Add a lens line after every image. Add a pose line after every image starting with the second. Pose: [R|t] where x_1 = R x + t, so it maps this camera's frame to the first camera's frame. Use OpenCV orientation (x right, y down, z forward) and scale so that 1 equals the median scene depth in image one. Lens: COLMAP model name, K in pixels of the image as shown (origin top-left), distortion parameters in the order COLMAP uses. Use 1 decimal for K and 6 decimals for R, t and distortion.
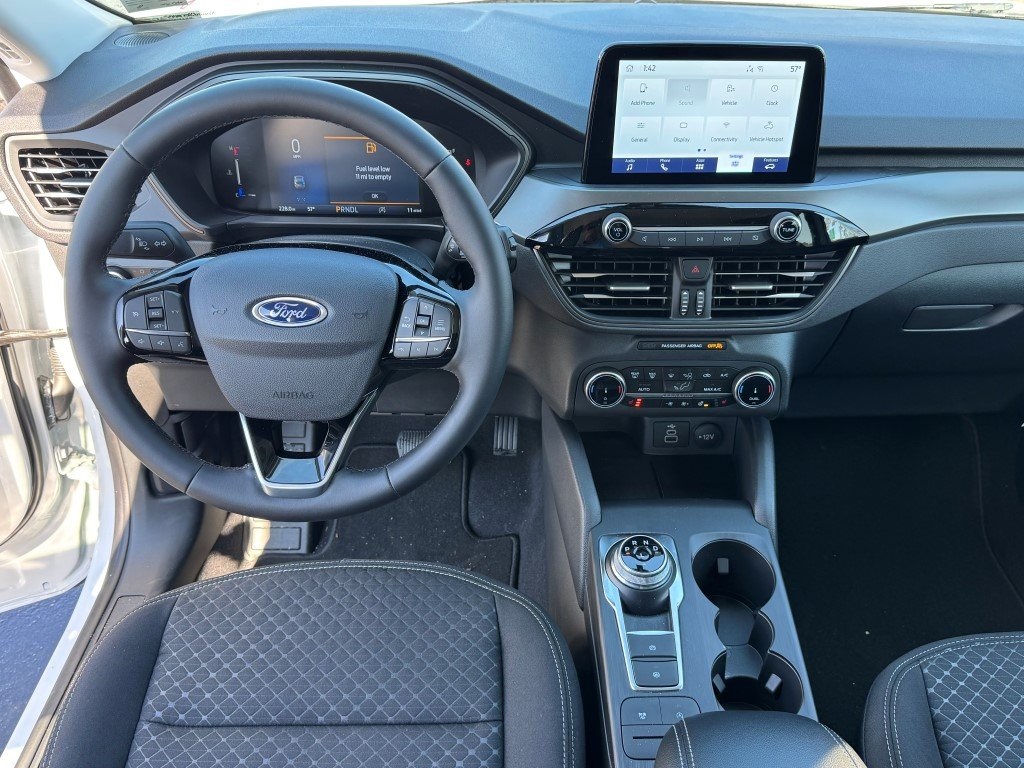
lens RADIAL K [[870.6, 0, 512.0], [0, 870.6, 384.0], [0, 0, 1]] dist [-0.009675, -0.013392]
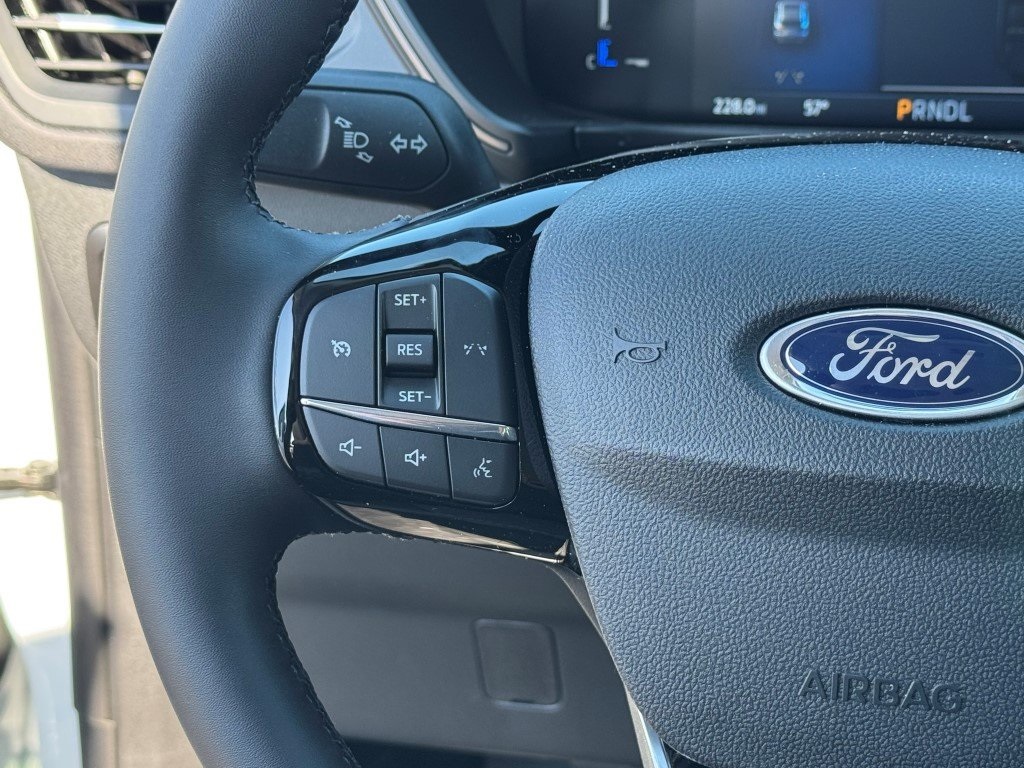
lens RADIAL K [[2069.7, 0, 512.0], [0, 2069.7, 384.0], [0, 0, 1]] dist [0.397409, 0.041839]
pose [[0.972435, 0.041580, -0.229437, -0.125208], [-0.077319, 0.985802, -0.149051, 0.014347], [0.219982, 0.162682, 0.961843, 0.205867]]
